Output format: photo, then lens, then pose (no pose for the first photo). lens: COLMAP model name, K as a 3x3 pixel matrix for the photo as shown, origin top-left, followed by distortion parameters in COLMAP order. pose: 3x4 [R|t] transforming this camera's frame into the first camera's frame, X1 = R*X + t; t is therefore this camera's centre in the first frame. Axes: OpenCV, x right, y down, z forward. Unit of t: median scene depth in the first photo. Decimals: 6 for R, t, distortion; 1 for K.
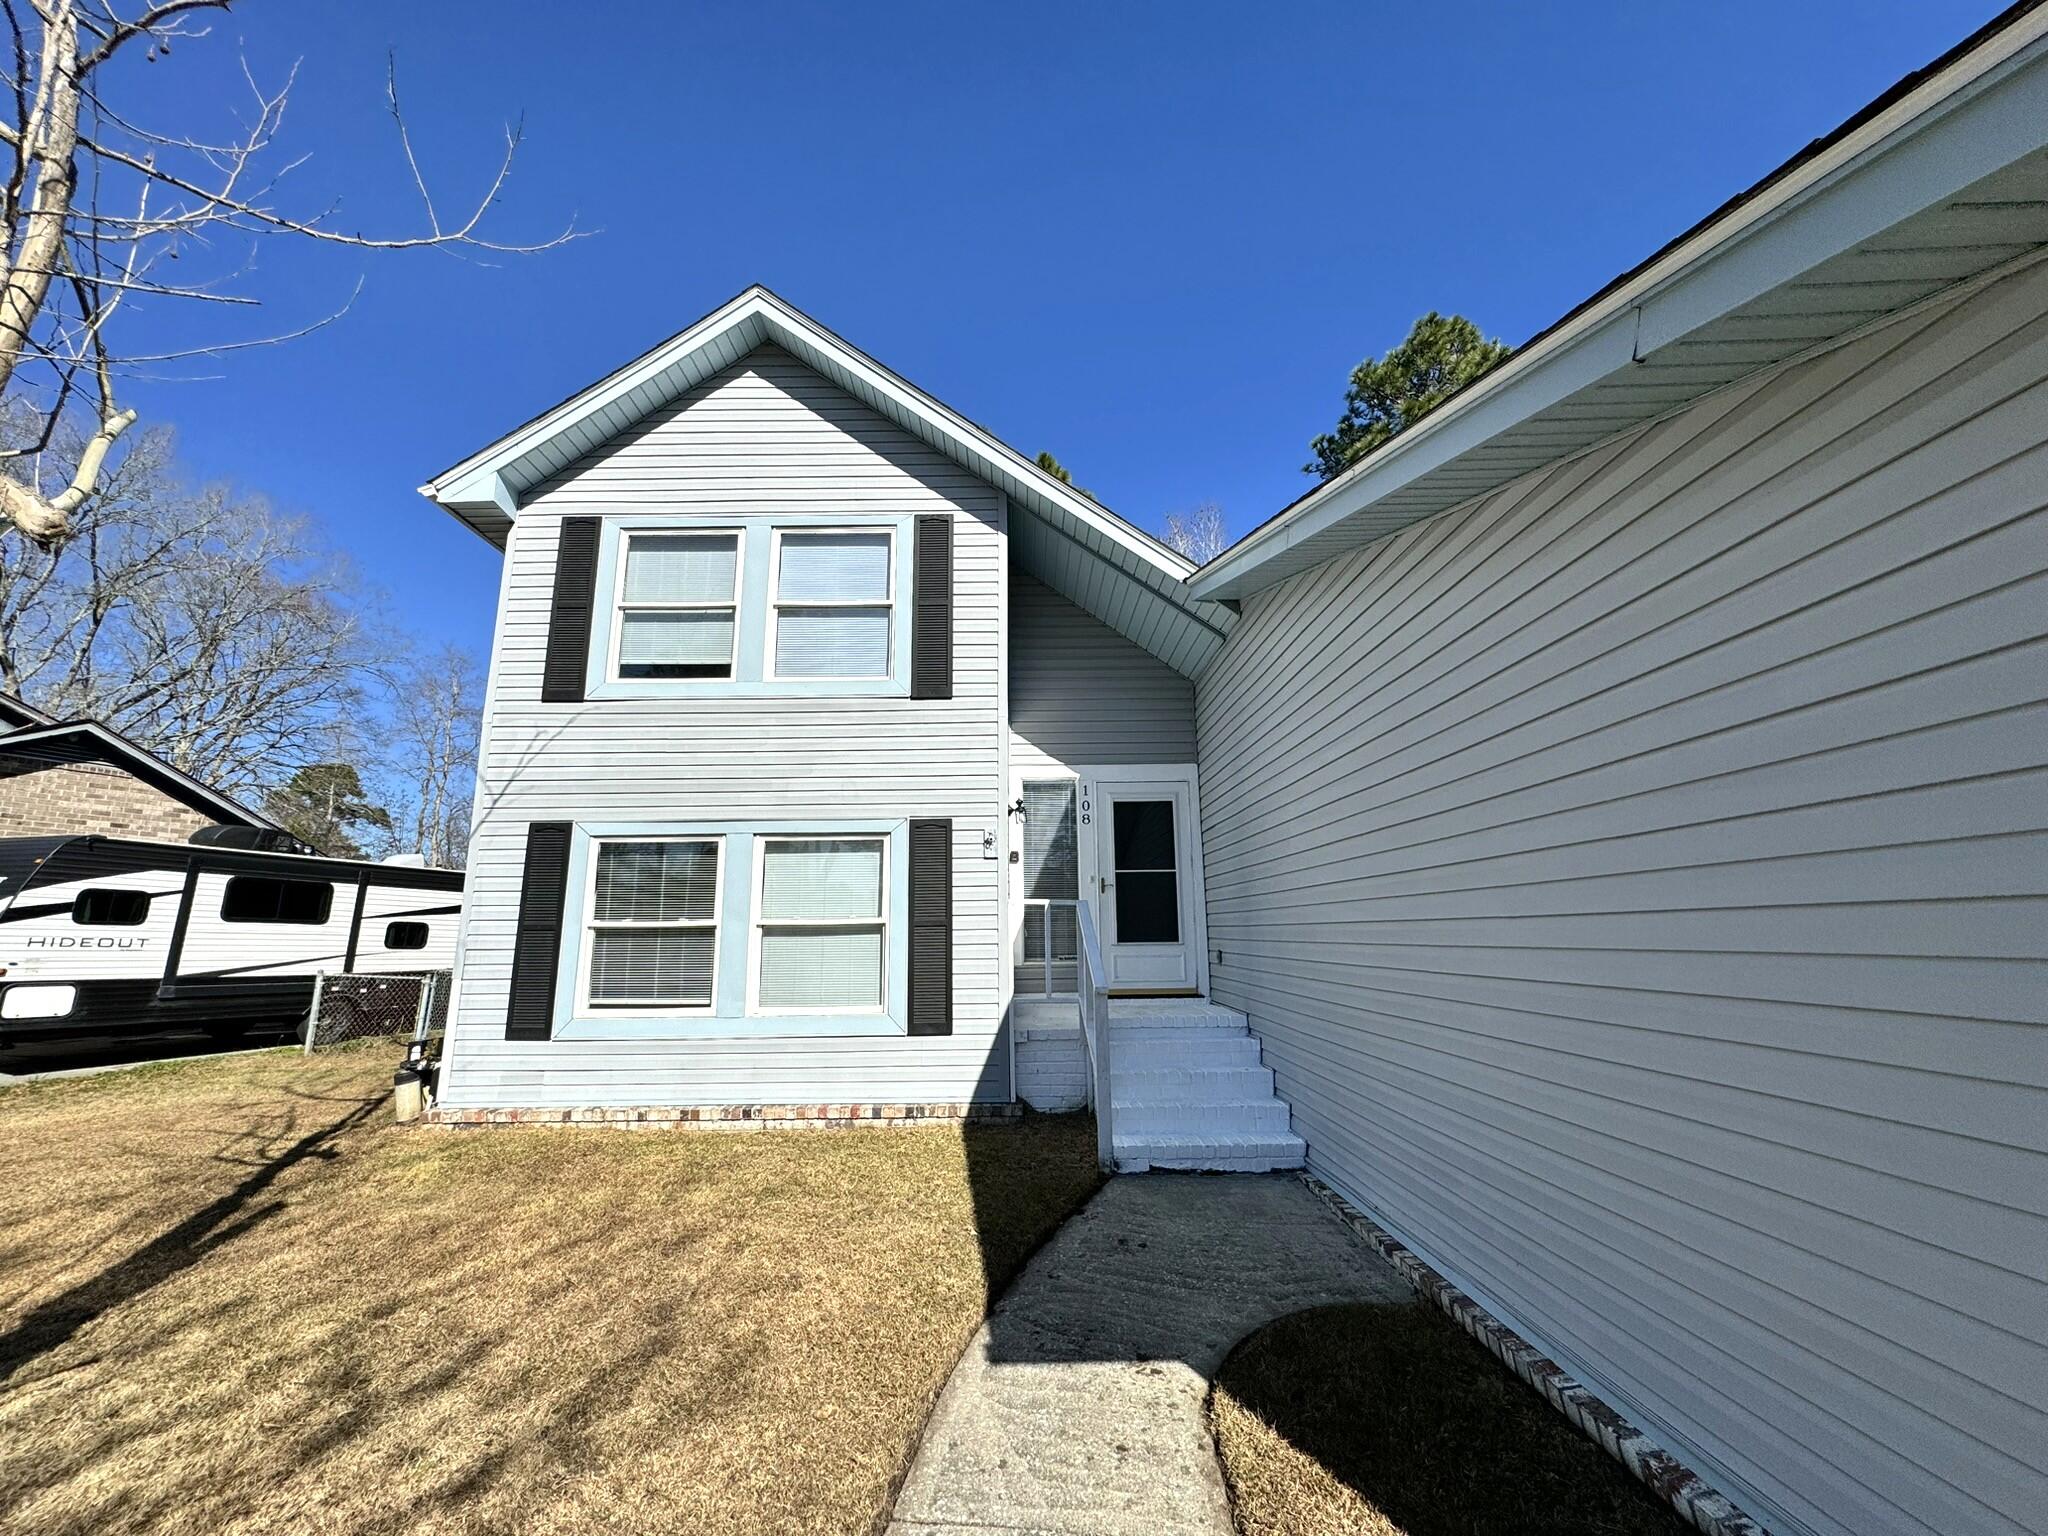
lens RADIAL K [[818.7, 0, 1024.0], [0, 818.7, 768.0], [0, 0, 1]] dist [0.000615, -0.000199]
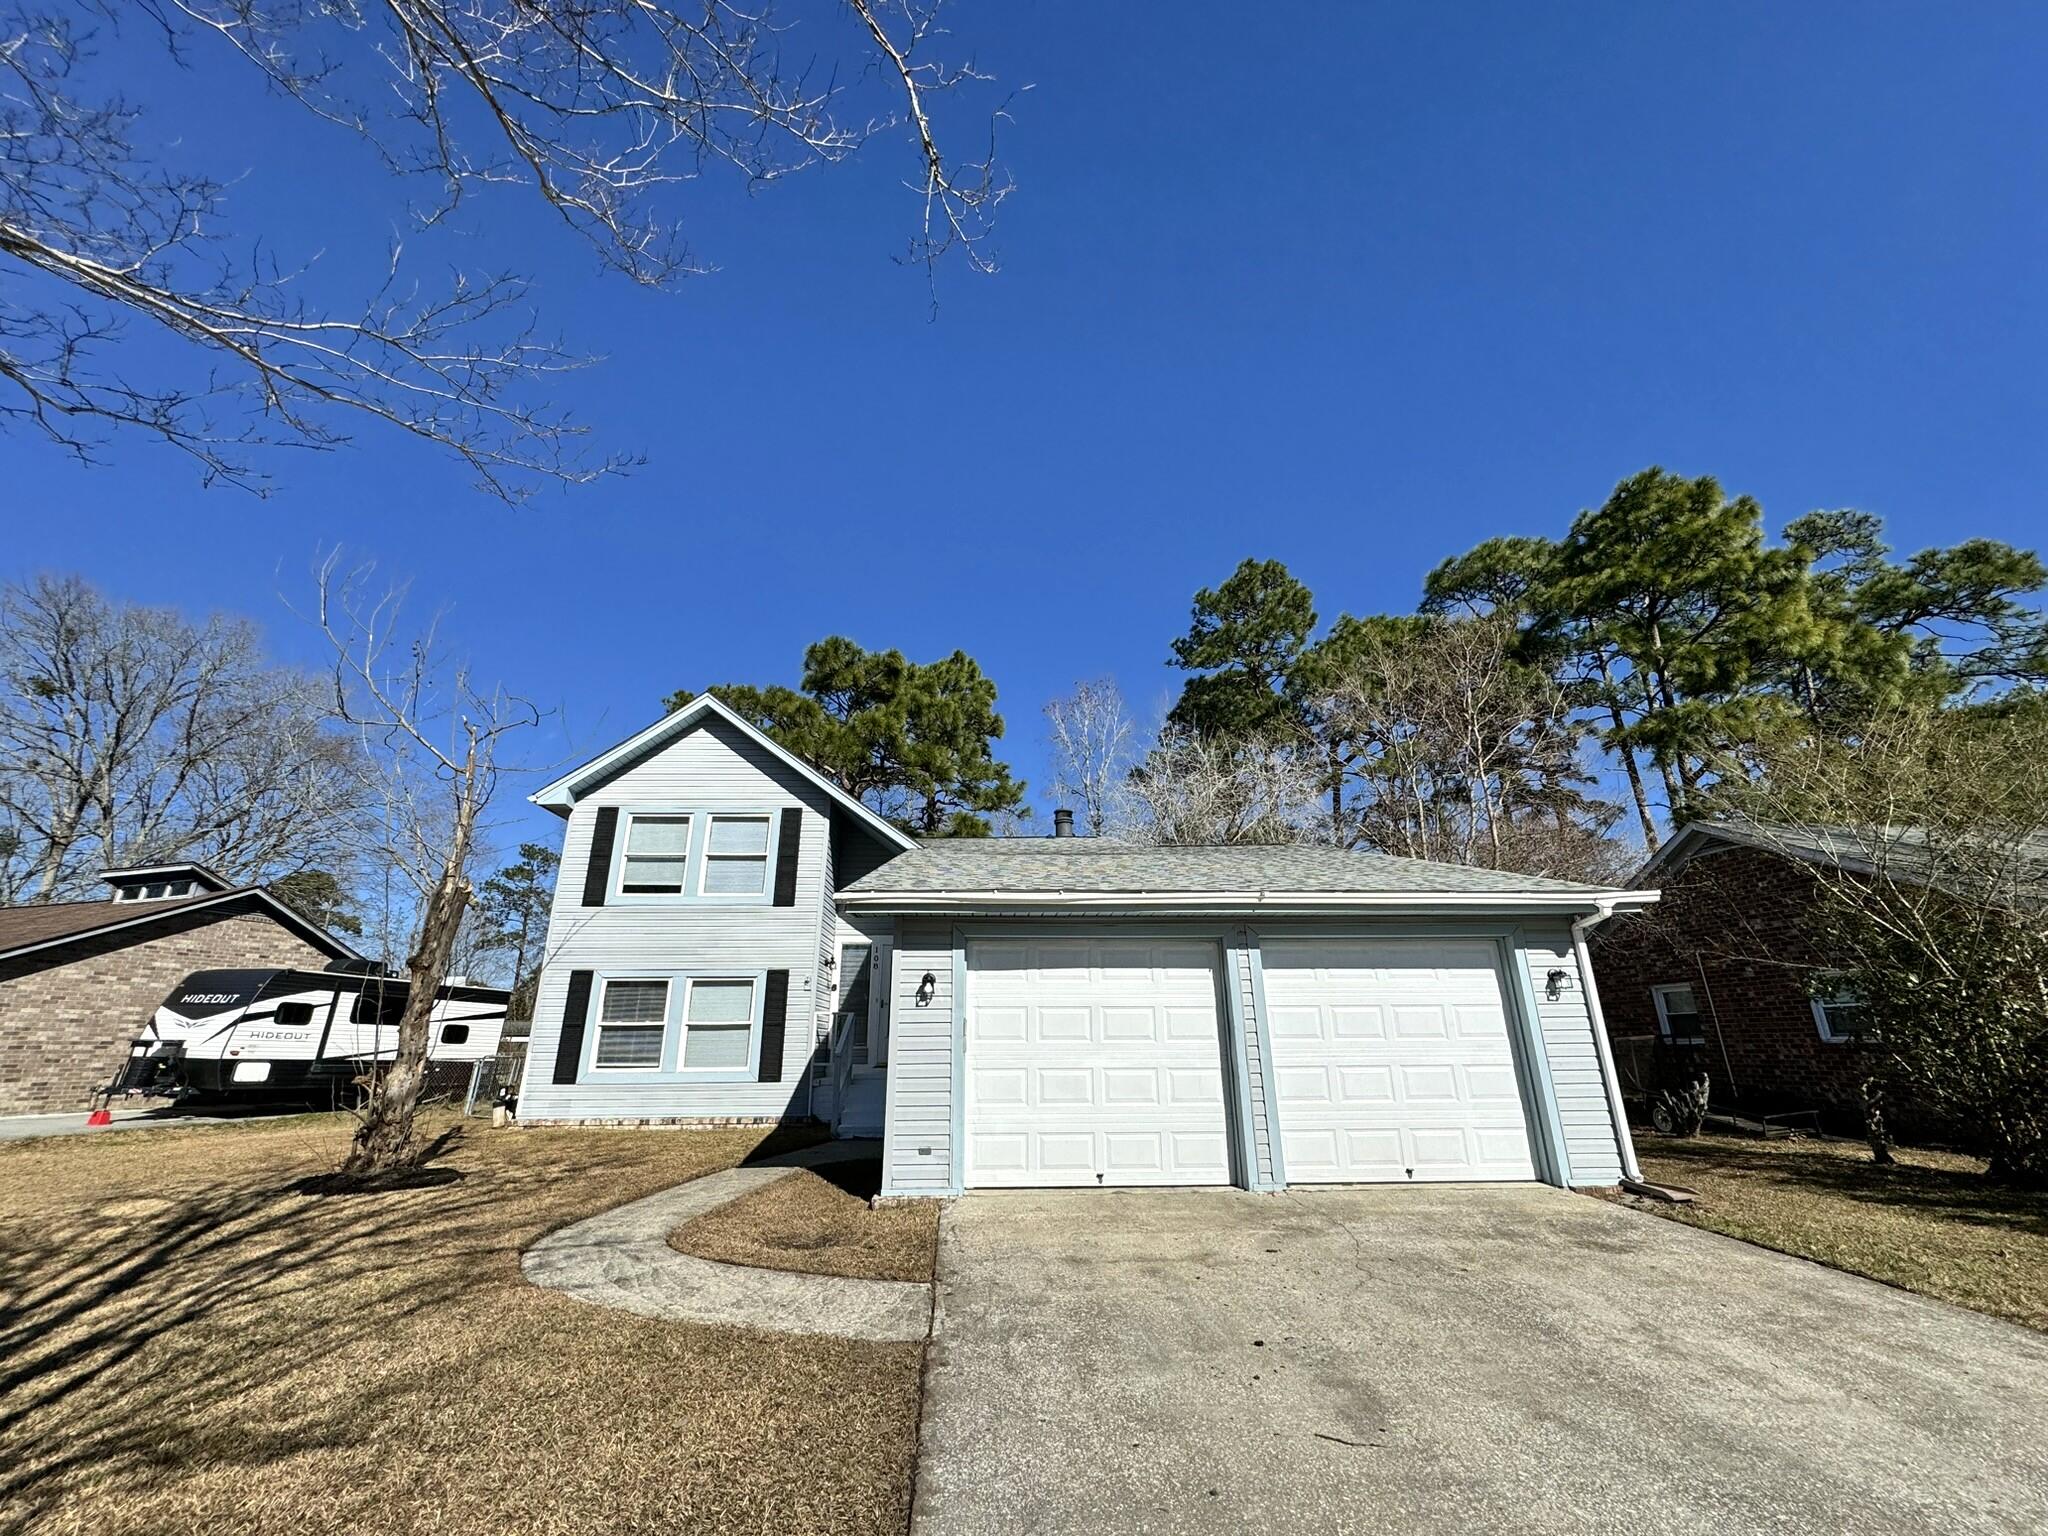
lens RADIAL K [[818.7, 0, 1024.0], [0, 818.7, 768.0], [0, 0, 1]] dist [0.000615, -0.000199]
pose [[0.999531, 0.013410, 0.027535, 0.391976], [-0.009758, 0.991634, -0.128712, -0.161035], [-0.029030, 0.128382, 0.991300, -0.972435]]
